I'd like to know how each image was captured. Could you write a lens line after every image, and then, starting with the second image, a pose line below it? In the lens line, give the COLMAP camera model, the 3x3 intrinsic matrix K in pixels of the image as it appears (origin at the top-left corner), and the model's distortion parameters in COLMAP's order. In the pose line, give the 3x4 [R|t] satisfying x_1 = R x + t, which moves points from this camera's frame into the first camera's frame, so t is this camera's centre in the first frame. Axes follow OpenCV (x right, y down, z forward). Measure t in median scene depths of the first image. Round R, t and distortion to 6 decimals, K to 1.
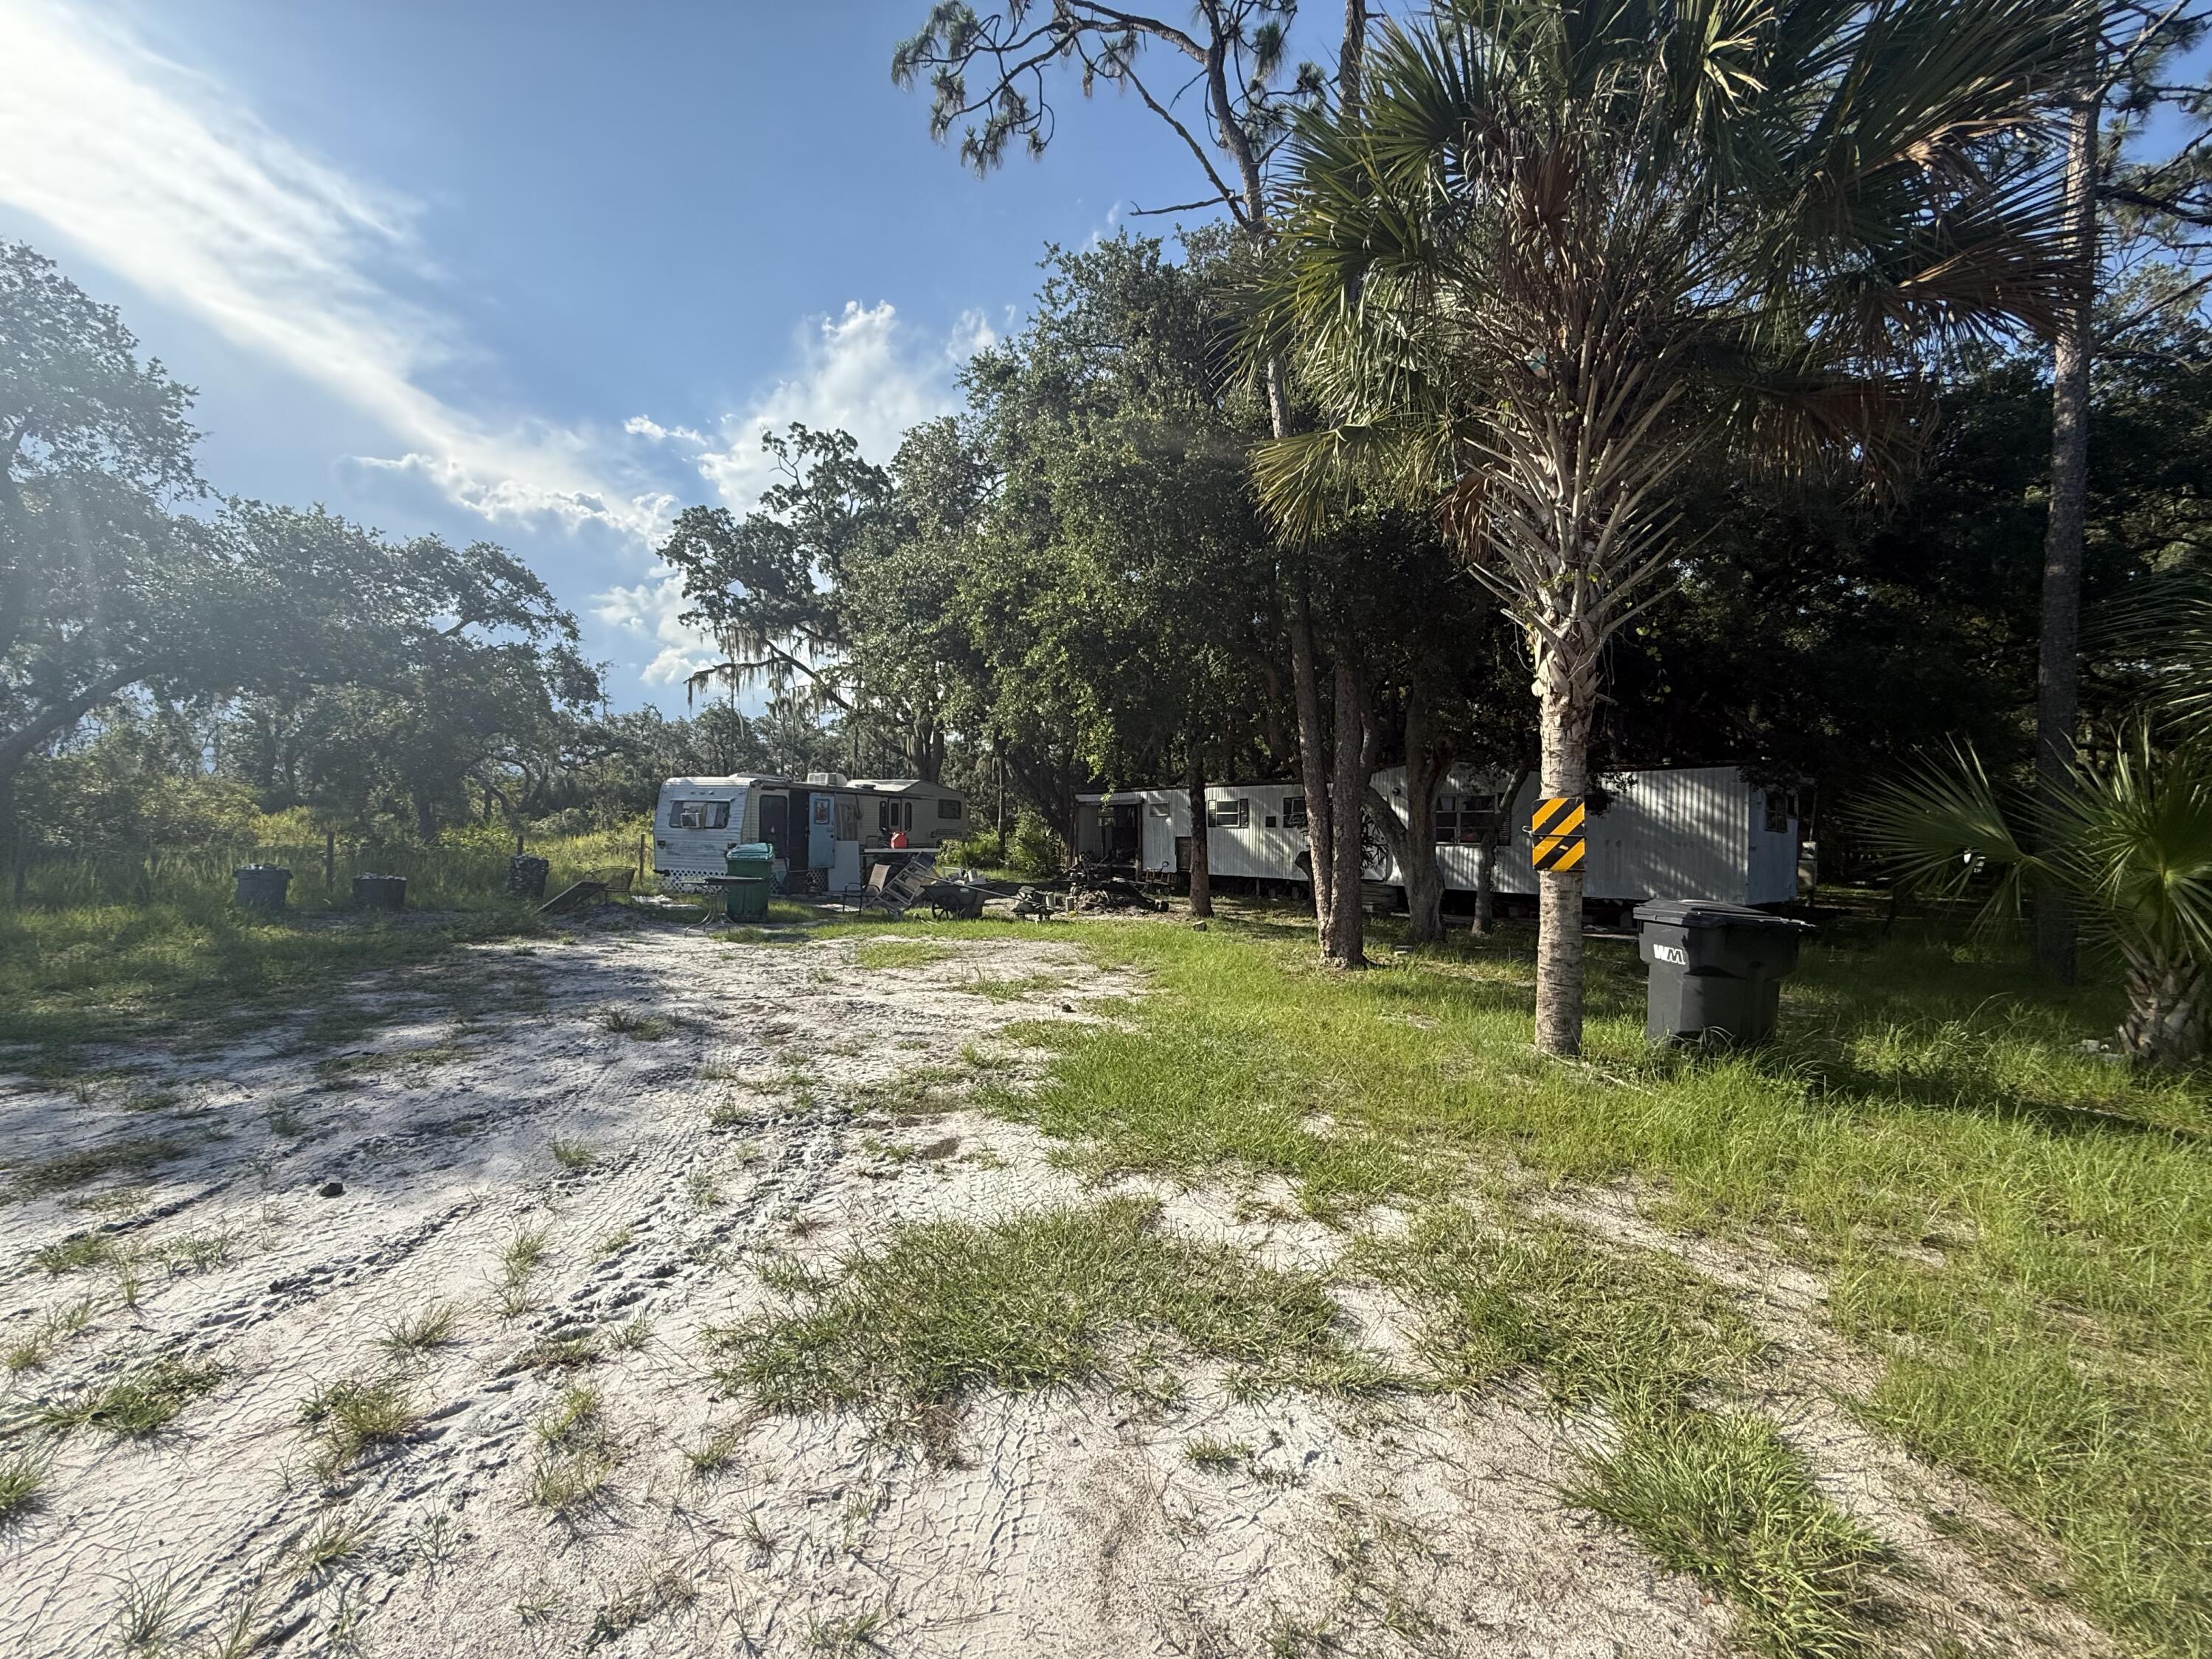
lens RADIAL K [[881.8, 0, 1107.9], [0, 881.8, 856.3], [0, 0, 1]] dist [0.000401, -0.000055]
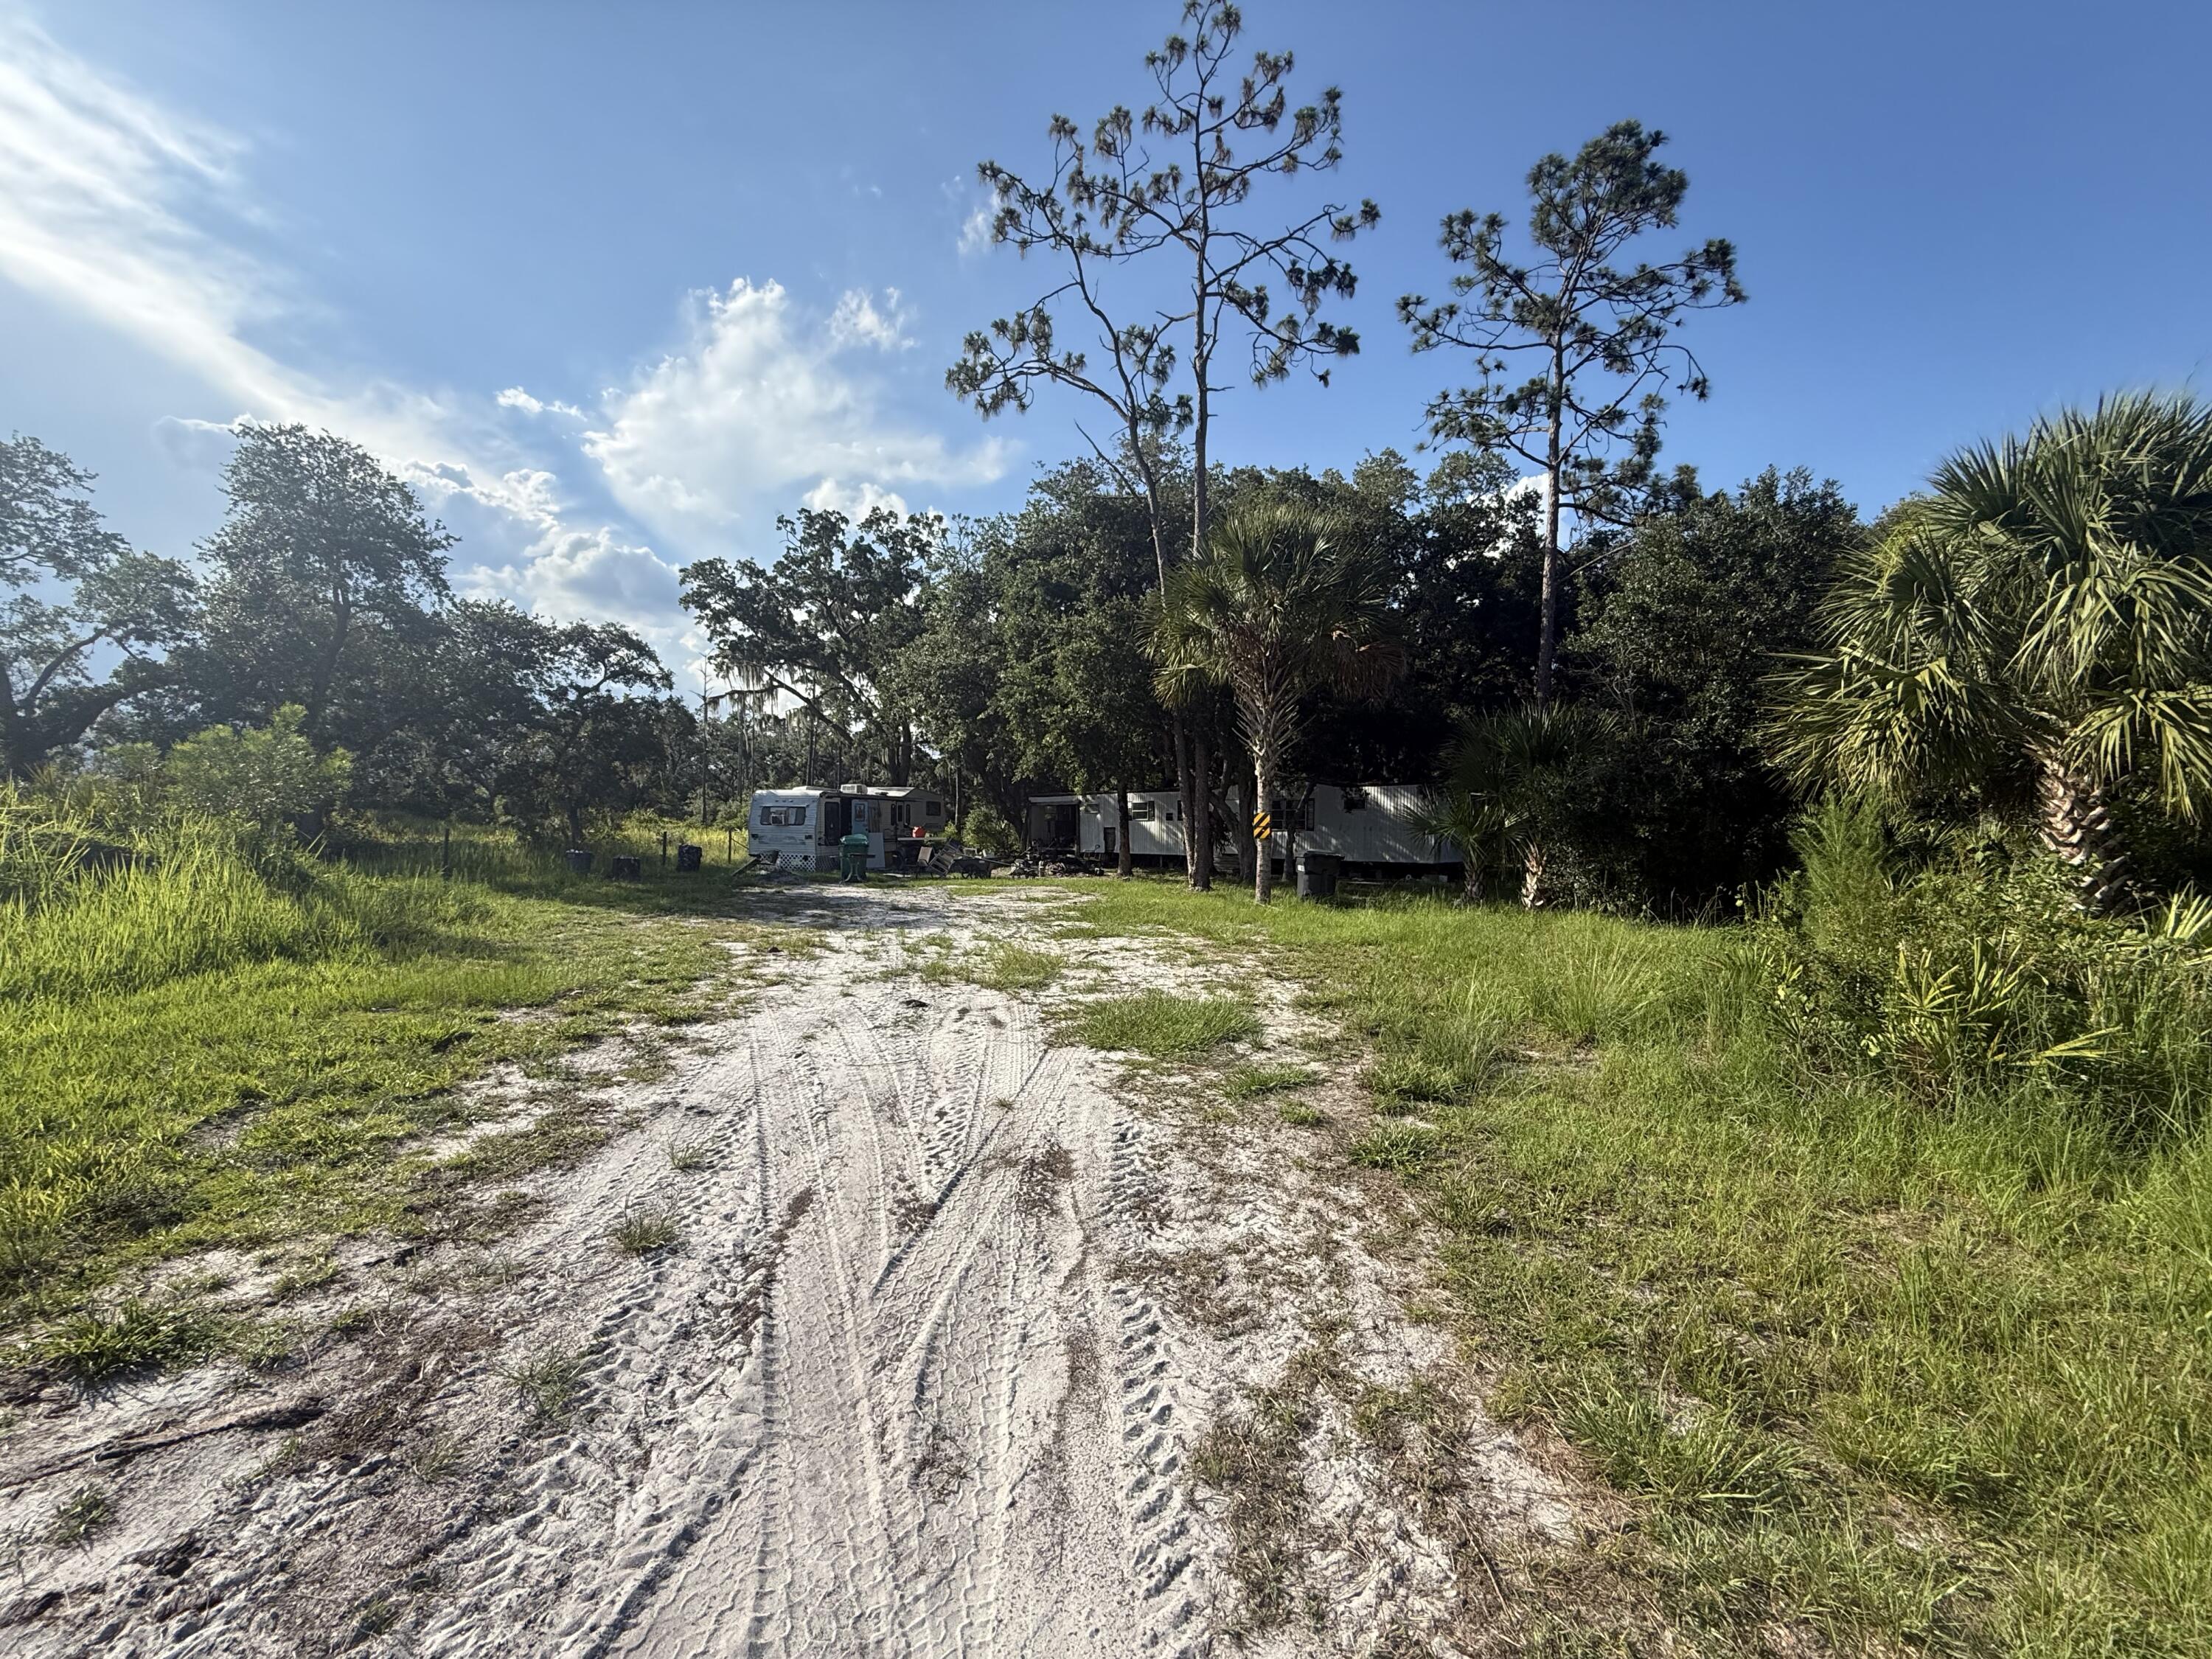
lens RADIAL K [[881.8, 0, 1114.4], [0, 881.8, 836.2], [0, 0, 1]] dist [0.000401, -0.000055]
pose [[0.993059, -0.011736, 0.117028, -0.054303], [0.012863, 0.999878, -0.008881, 0.004399], [-0.116909, 0.010325, 0.993089, -0.312003]]
